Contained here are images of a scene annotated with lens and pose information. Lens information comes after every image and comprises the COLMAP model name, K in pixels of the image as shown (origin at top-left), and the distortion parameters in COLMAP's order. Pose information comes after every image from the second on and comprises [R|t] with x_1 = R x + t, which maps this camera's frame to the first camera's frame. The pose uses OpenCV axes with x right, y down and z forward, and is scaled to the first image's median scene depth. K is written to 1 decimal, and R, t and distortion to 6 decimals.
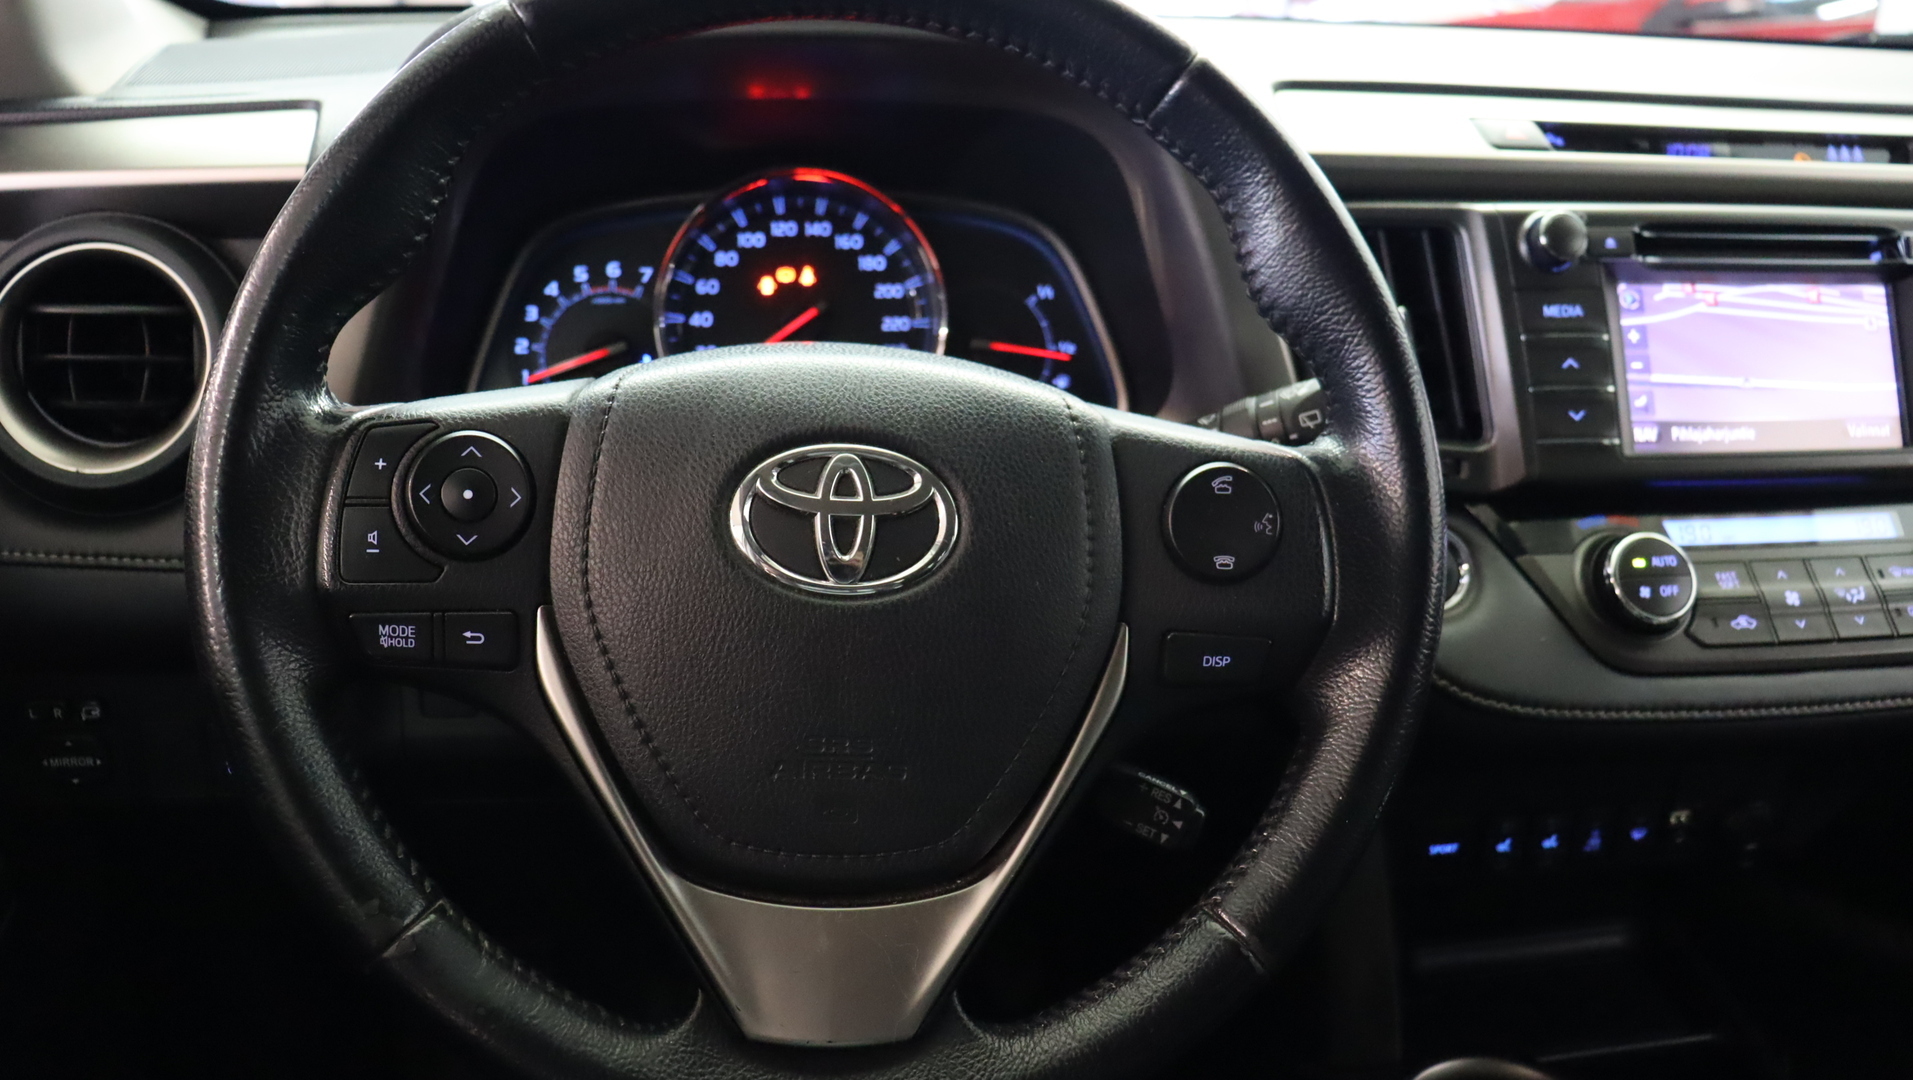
lens RADIAL K [[1555.0, 0, 952.7], [0, 1555.0, 537.7], [0, 0, 1]] dist [-0.165378, 0.120838]
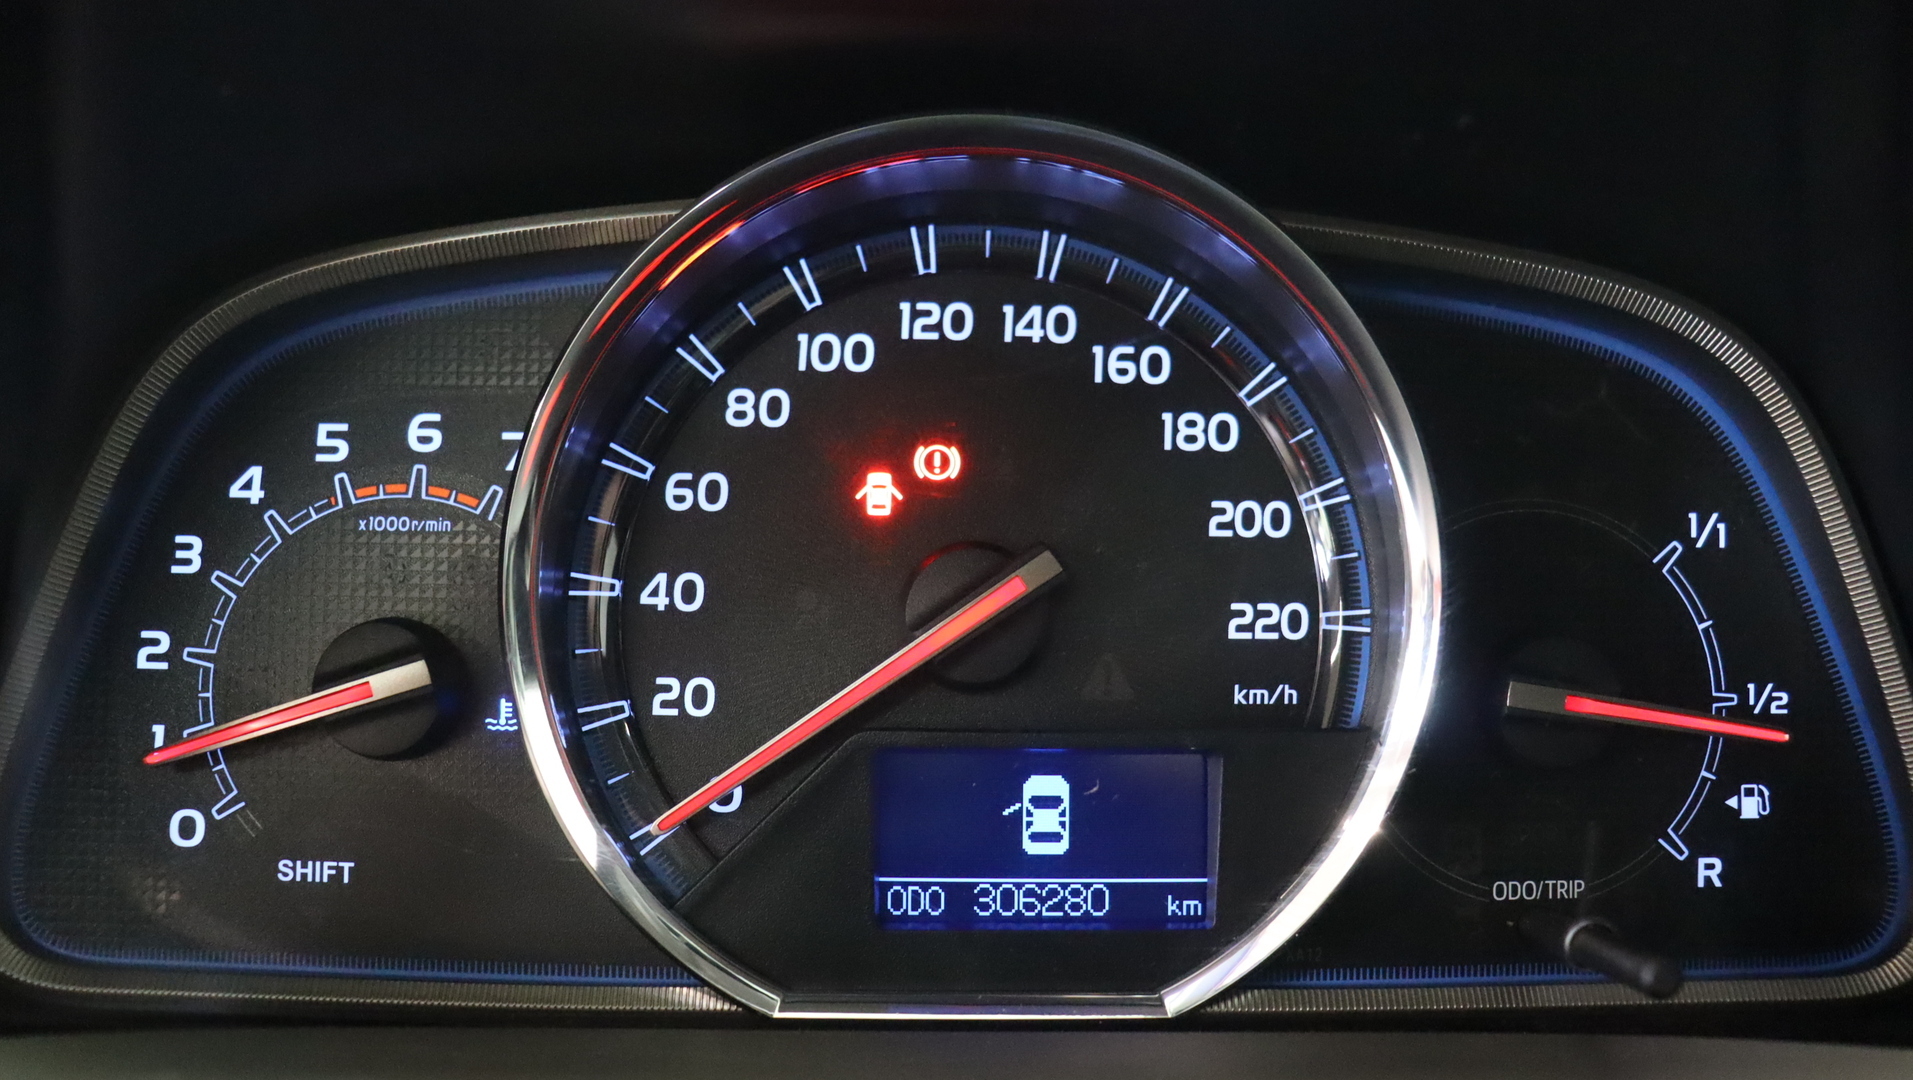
lens RADIAL K [[1555.0, 0, 1013.6], [0, 1555.0, 473.7], [0, 0, 1]] dist [-0.165378, 0.120838]
pose [[0.991146, 0.036135, -0.127769, -0.054580], [-0.043644, 0.997450, -0.056466, -0.165455], [0.125402, 0.061543, 0.990195, 0.746412]]
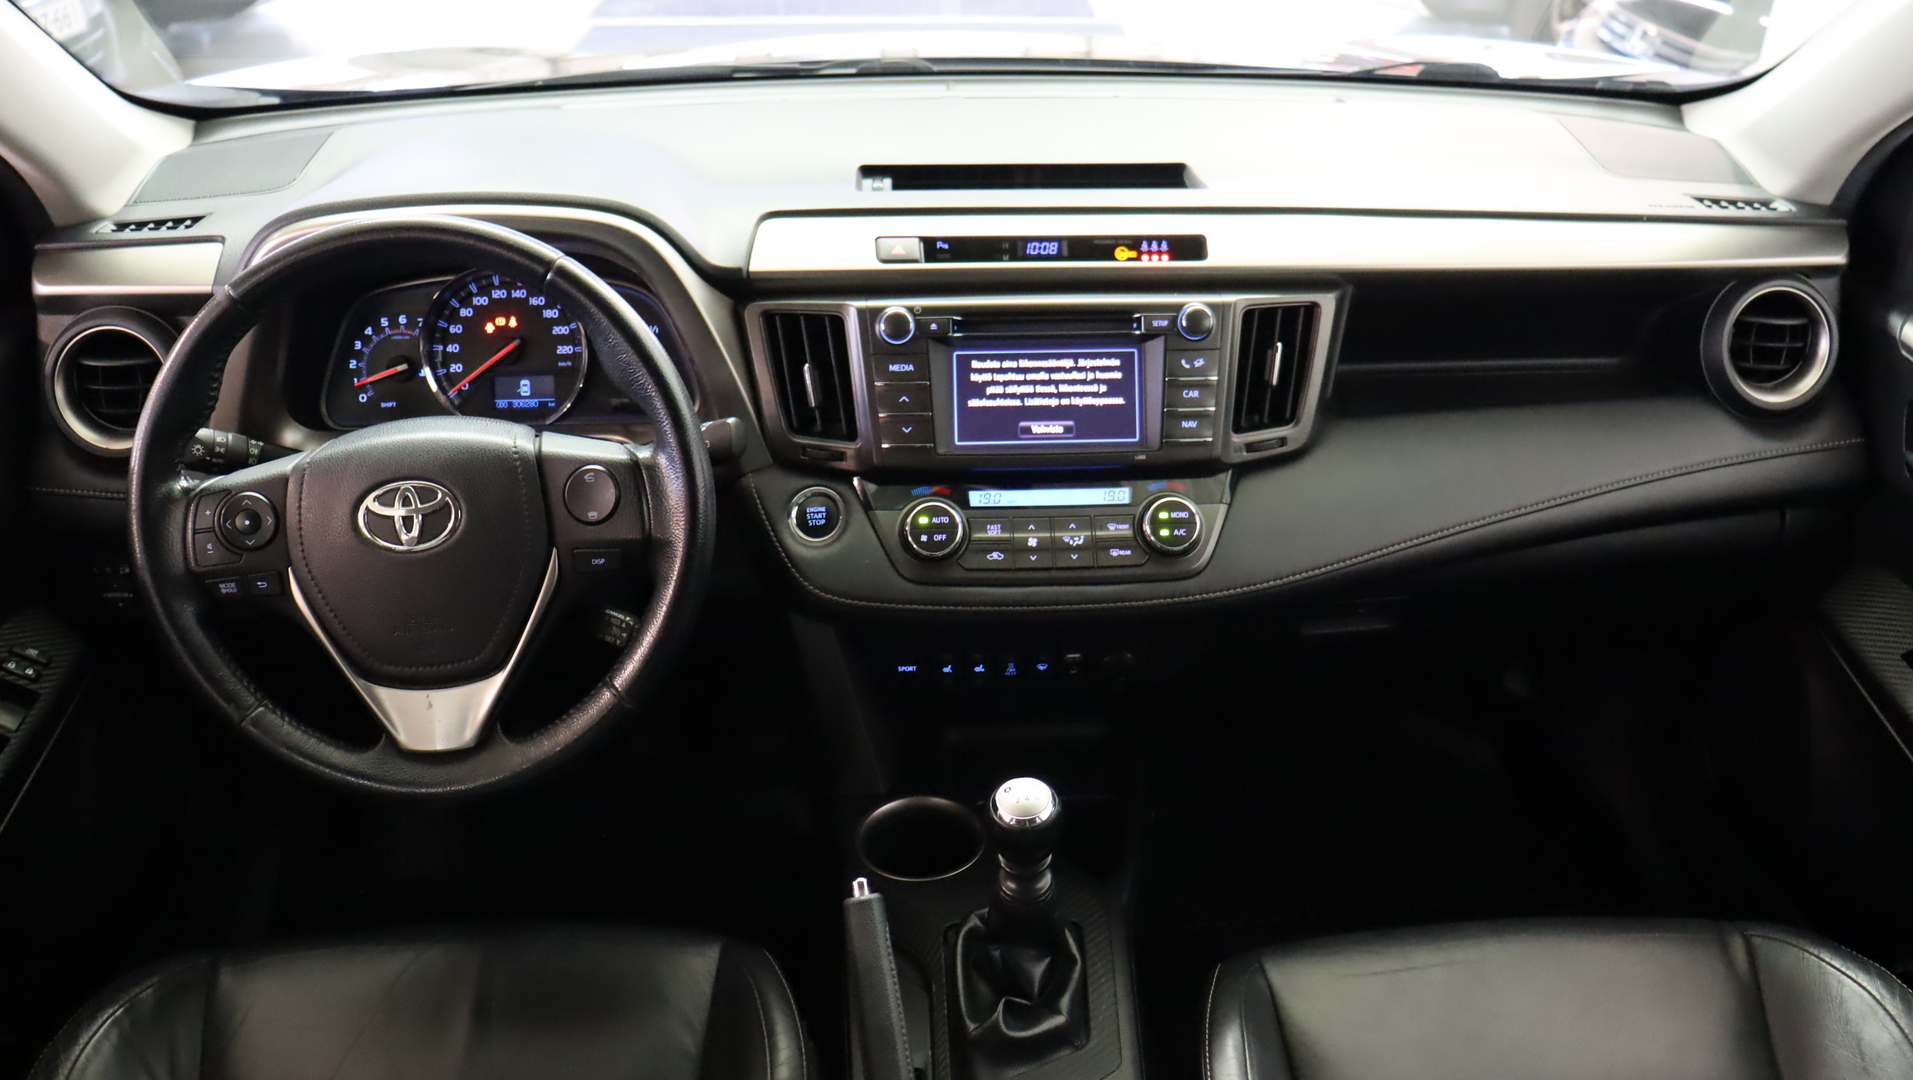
lens RADIAL K [[1555.0, 0, 961.2], [0, 1555.0, 528.8], [0, 0, 1]] dist [-0.165378, 0.120838]
pose [[0.994125, 0.034868, -0.102464, 0.641342], [-0.018819, 0.987952, 0.153615, -0.235130], [0.106586, -0.150784, 0.982804, -0.711939]]
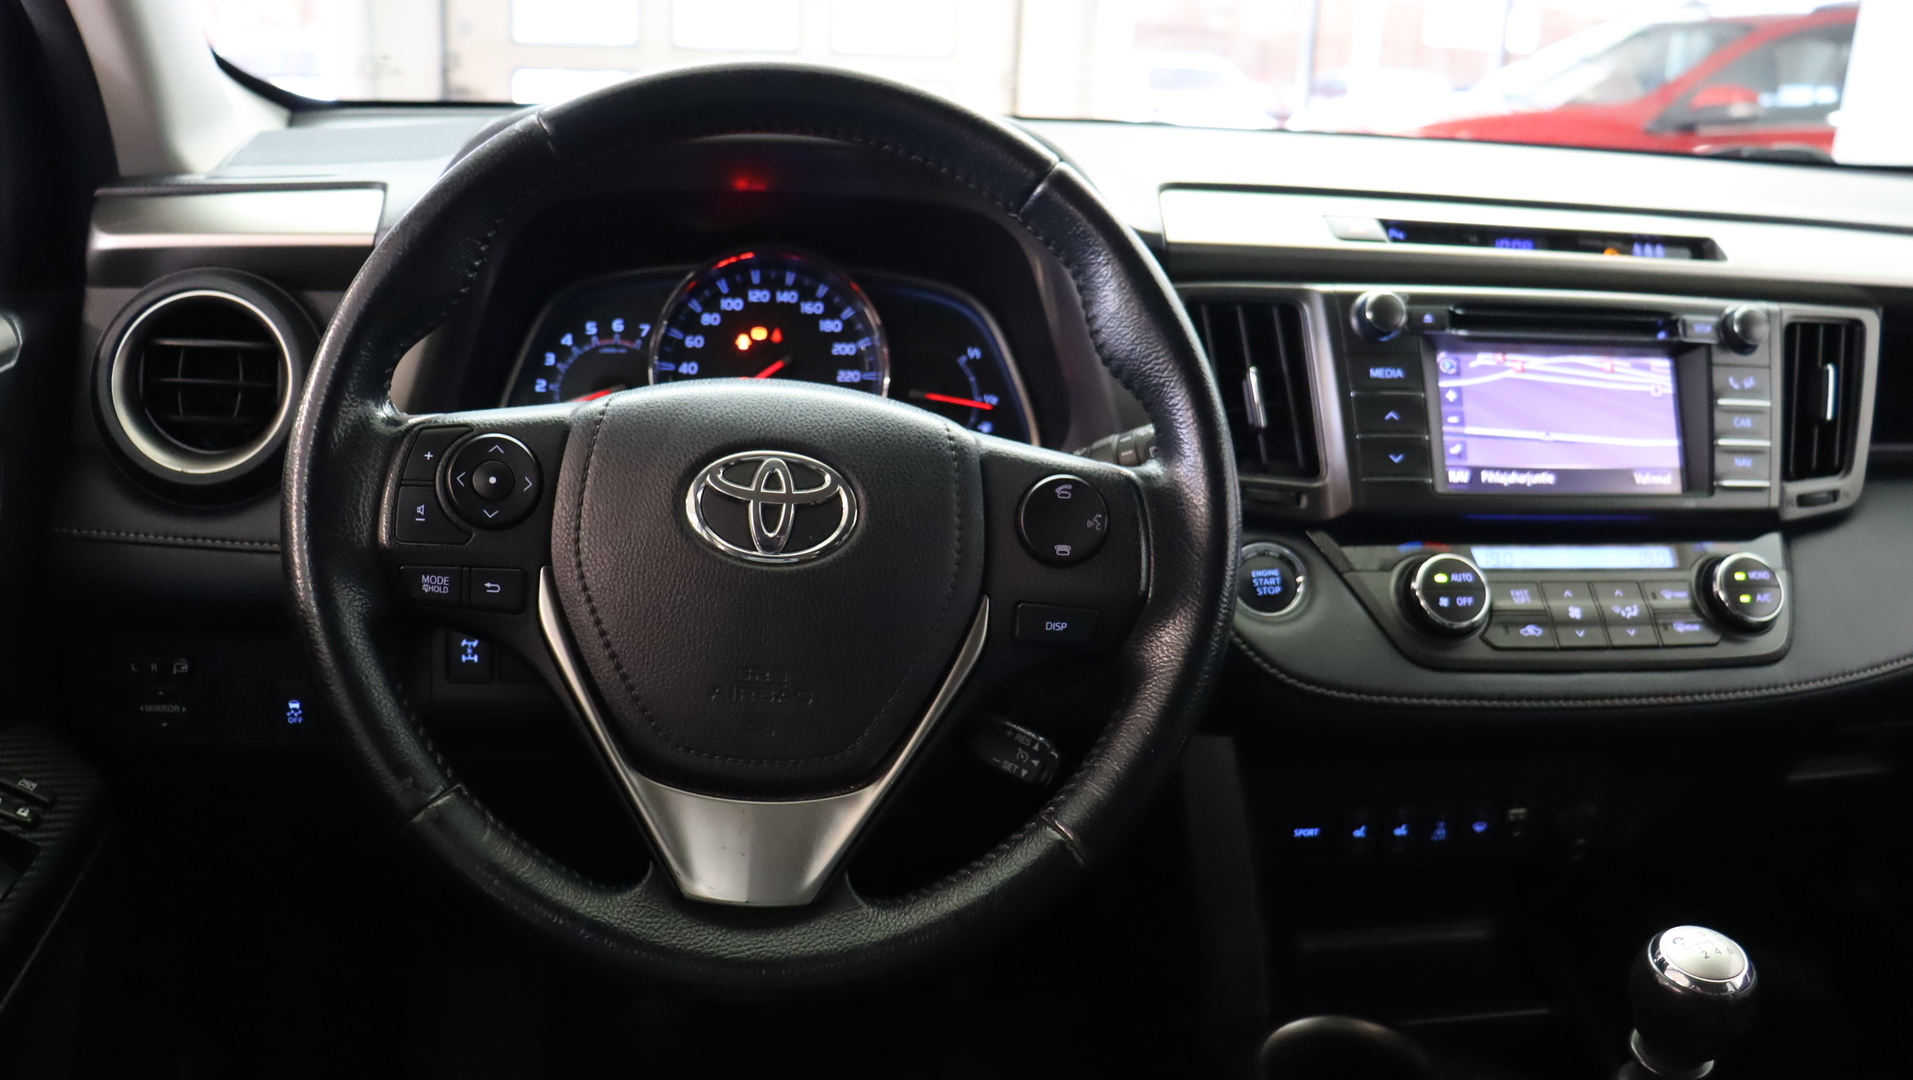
lens RADIAL K [[1555.0, 0, 950.9], [0, 1555.0, 539.8], [0, 0, 1]] dist [-0.165378, 0.120838]
pose [[0.999540, 0.025516, -0.016387, 0.074186], [-0.026334, 0.998308, -0.051839, 0.056621], [0.015037, 0.052246, 0.998521, -0.227846]]
